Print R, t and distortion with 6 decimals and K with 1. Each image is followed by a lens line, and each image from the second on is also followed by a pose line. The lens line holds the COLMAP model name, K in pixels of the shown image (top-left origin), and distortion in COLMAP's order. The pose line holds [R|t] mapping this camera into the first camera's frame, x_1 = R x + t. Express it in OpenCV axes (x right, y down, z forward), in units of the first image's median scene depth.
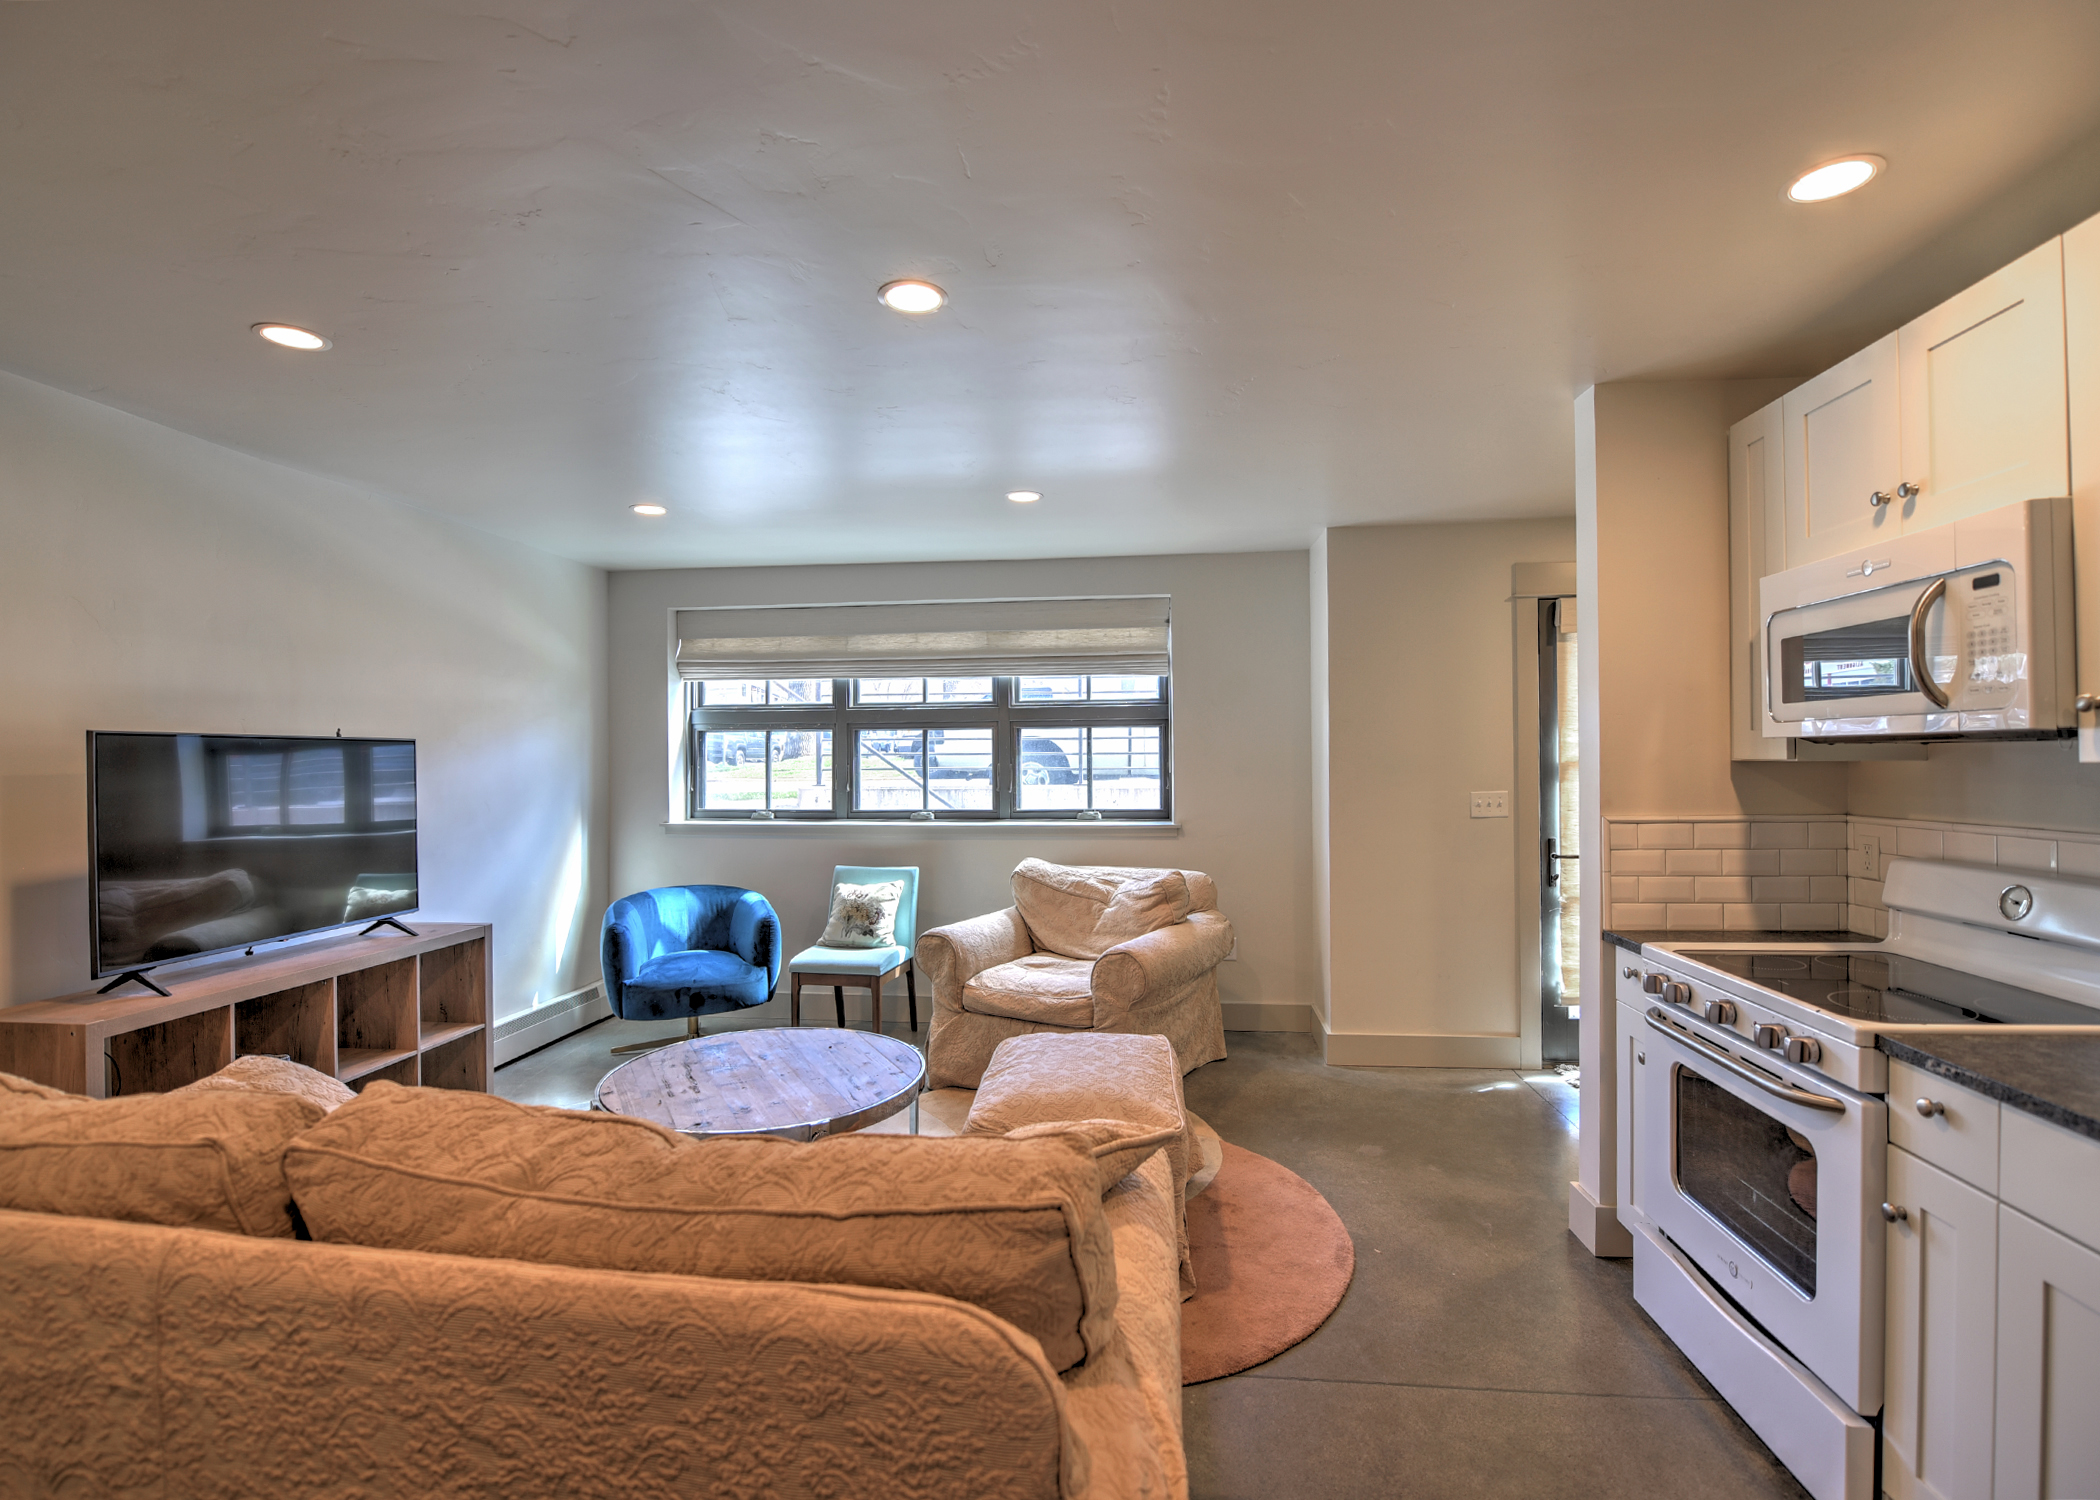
lens RADIAL K [[966.2, 0, 1023.5], [0, 966.2, 752.6], [0, 0, 1]] dist [-0.019292, -0.000485]
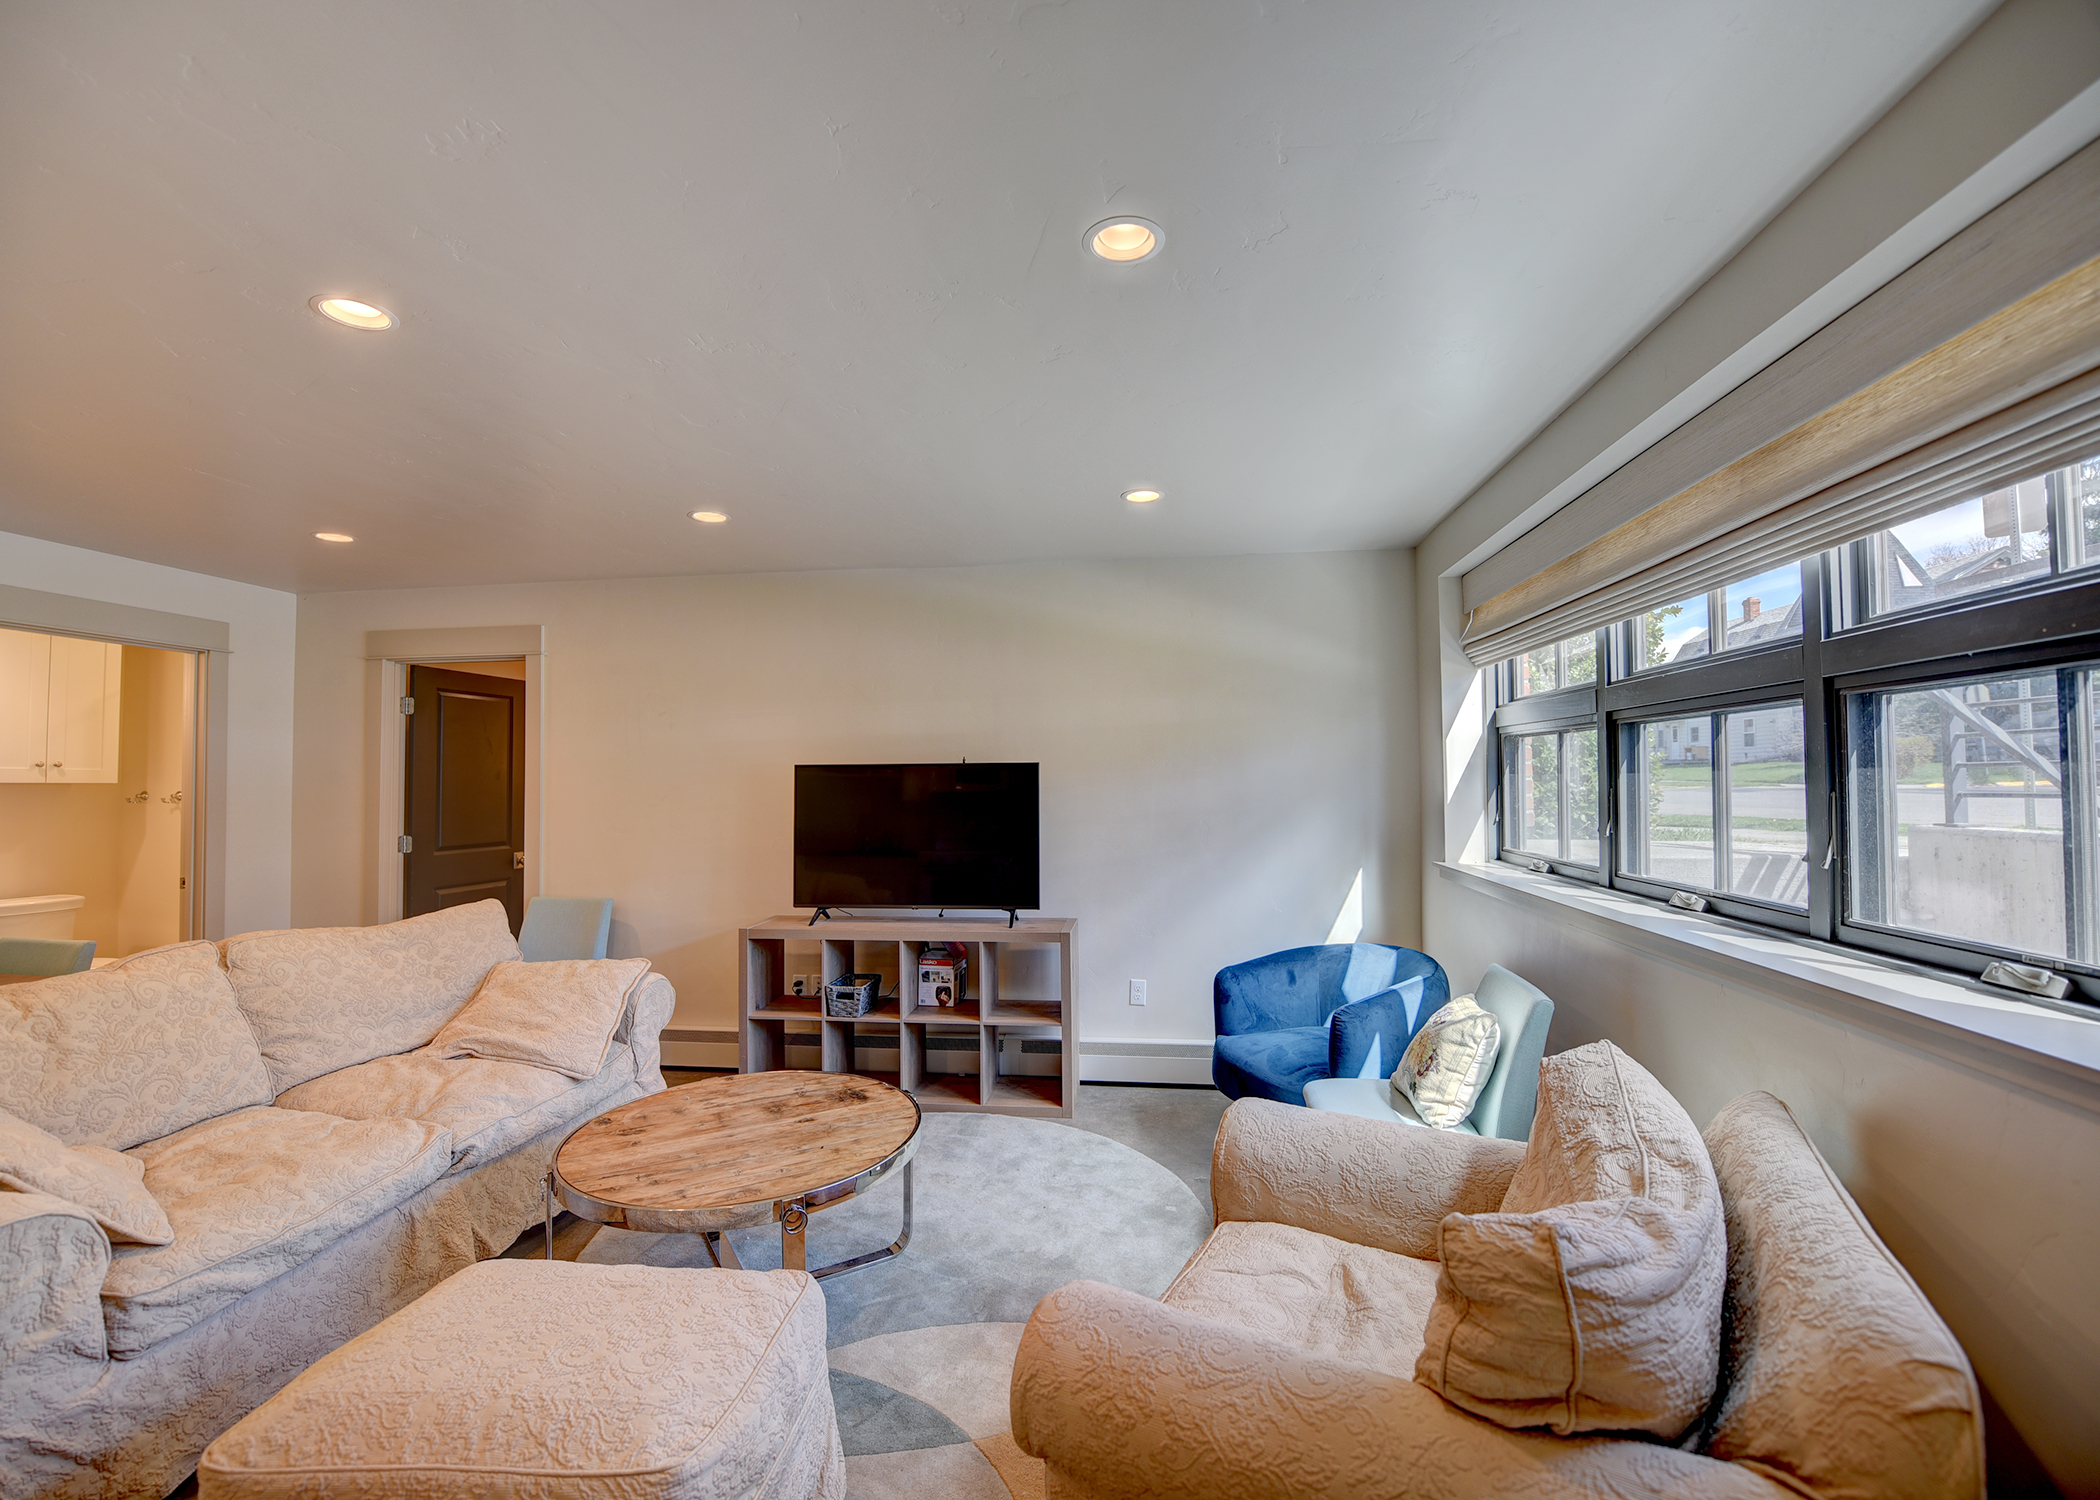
lens RADIAL K [[932.7, 0, 1071.0], [0, 932.7, 750.7], [0, 0, 1]] dist [-0.017179, -0.003224]
pose [[0.028109, -0.026688, -0.999249, 0.380376], [0.013812, 0.999558, -0.026308, -0.000336], [0.999509, -0.013062, 0.028465, 0.781444]]
